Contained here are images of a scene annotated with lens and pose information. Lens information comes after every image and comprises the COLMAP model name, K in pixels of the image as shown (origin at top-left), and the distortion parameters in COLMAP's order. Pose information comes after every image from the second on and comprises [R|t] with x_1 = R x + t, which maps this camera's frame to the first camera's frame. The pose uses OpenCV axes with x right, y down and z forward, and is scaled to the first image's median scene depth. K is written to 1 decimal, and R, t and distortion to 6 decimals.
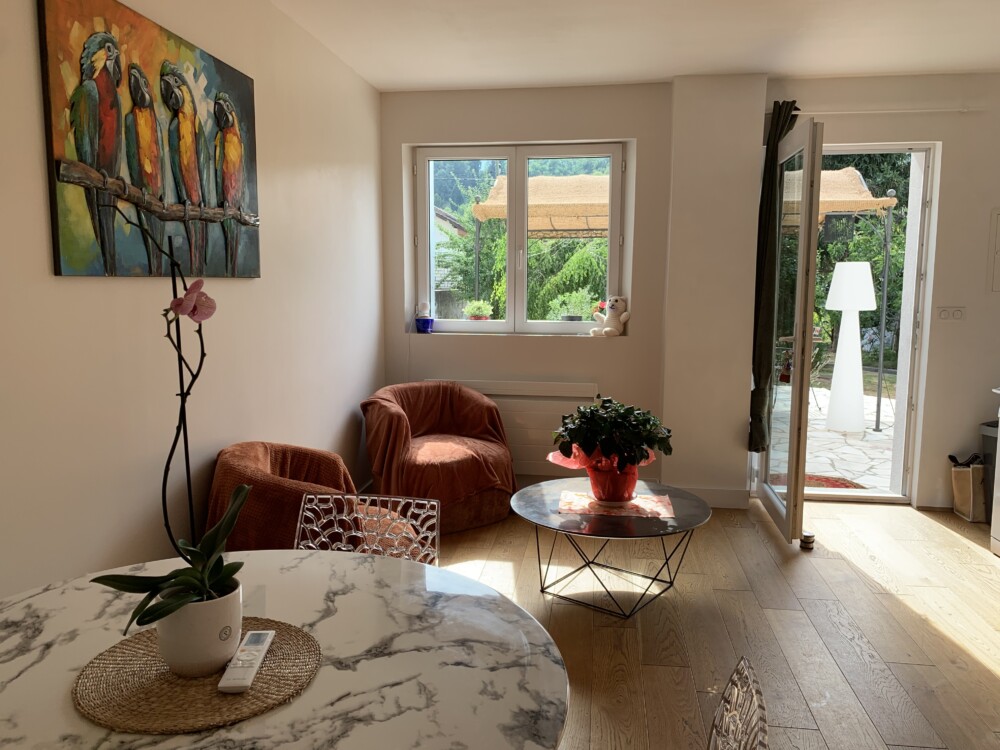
lens RADIAL K [[768.4, 0, 500.0], [0, 768.4, 375.0], [0, 0, 1]] dist [0.004682, -0.004359]
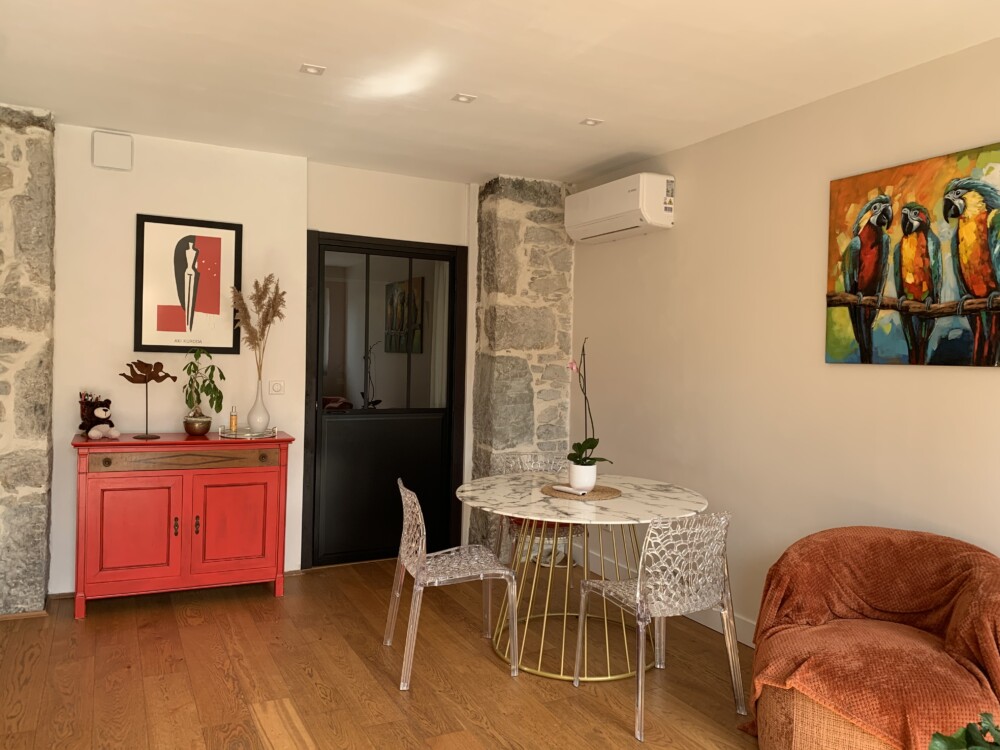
lens RADIAL K [[768.4, 0, 500.0], [0, 768.4, 375.0], [0, 0, 1]] dist [0.004682, -0.004359]
pose [[-0.822626, -0.004923, -0.568561, 0.859983], [-0.091376, 0.988109, 0.123653, -0.219825], [0.561192, 0.153674, -0.813295, 1.763160]]
